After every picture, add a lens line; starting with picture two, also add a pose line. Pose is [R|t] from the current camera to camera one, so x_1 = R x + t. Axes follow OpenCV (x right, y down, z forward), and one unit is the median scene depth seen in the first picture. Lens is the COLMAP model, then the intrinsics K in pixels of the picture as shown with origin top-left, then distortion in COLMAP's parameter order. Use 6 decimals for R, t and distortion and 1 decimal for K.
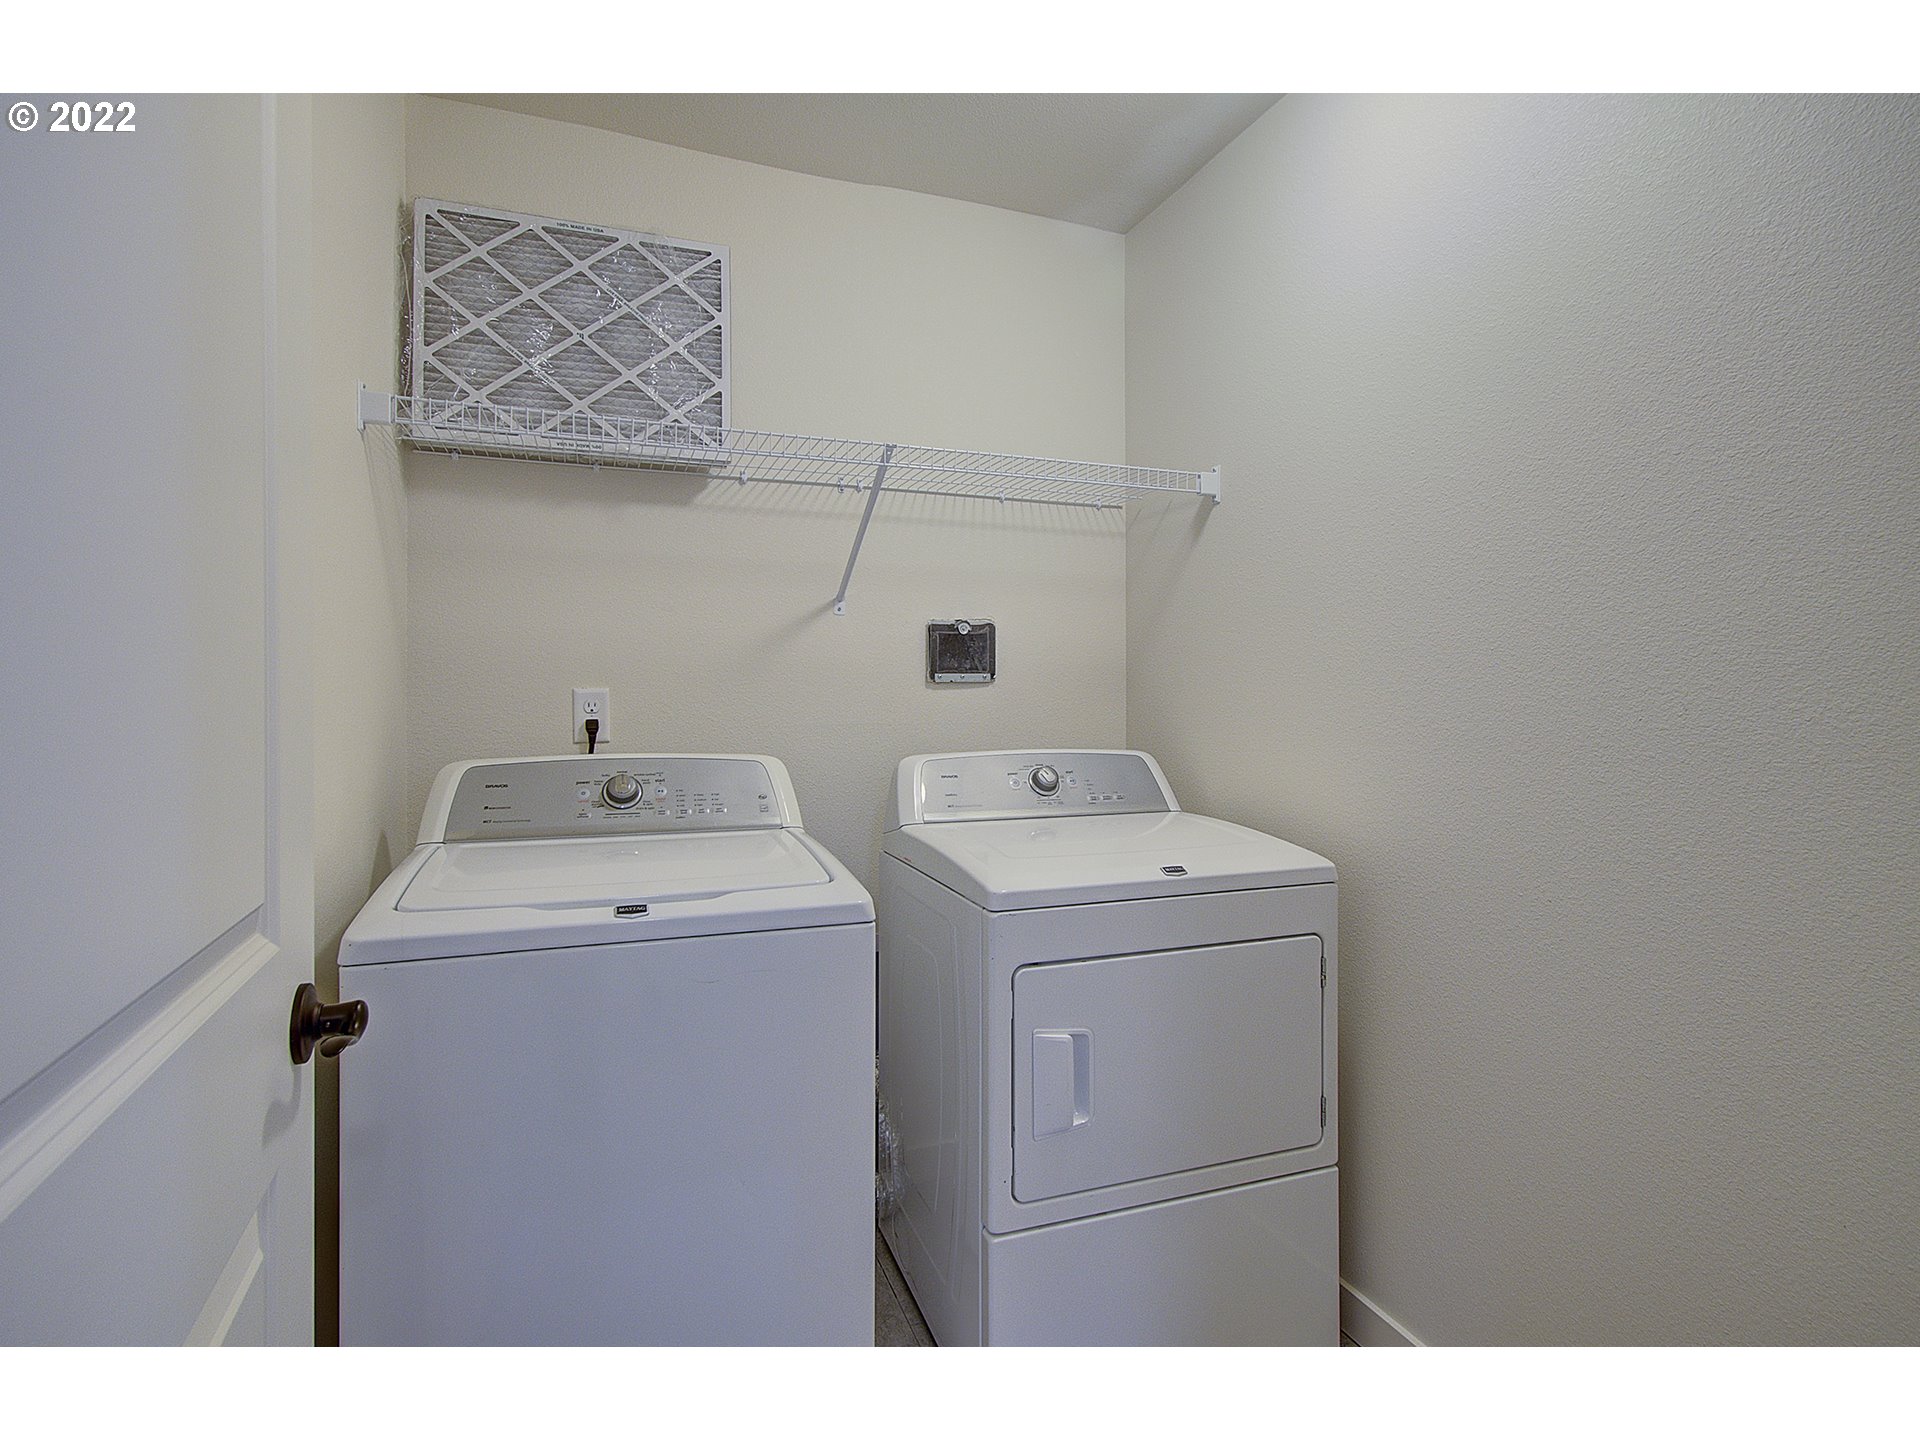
lens RADIAL K [[920.0, 0, 958.6], [0, 920.0, 730.5], [0, 0, 1]] dist [0.001739, -0.000022]
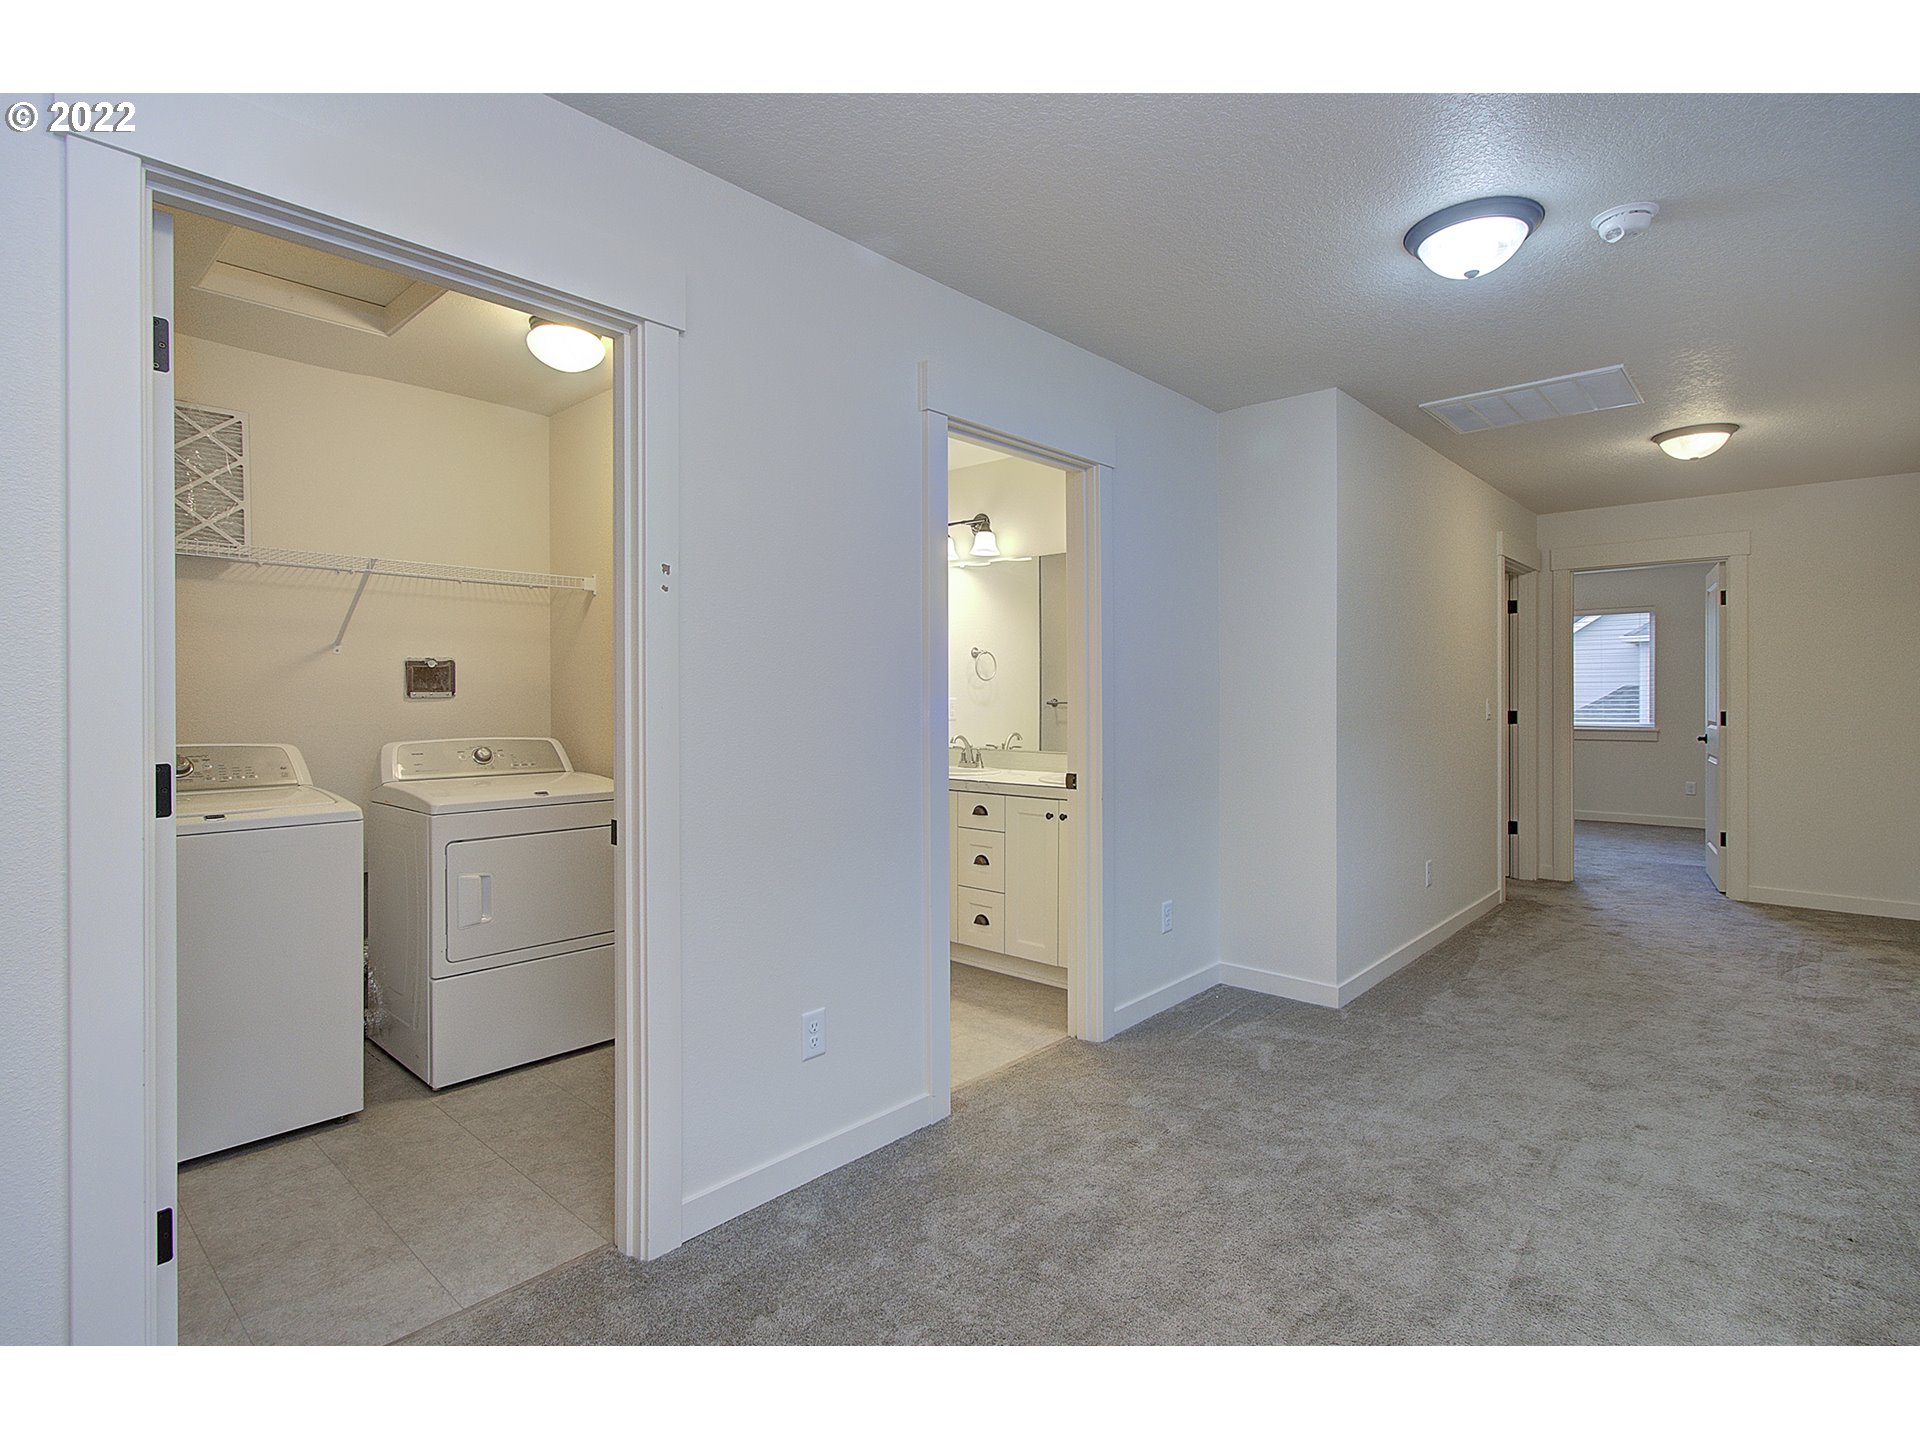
lens RADIAL K [[934.0, 0, 953.2], [0, 934.0, 700.1], [0, 0, 1]] dist [0.018403, 0.000453]
pose [[0.894471, -0.007272, 0.447067, 0.092978], [0.026311, 0.998991, -0.036391, 0.037253], [-0.446351, 0.044313, 0.893760, -0.915863]]
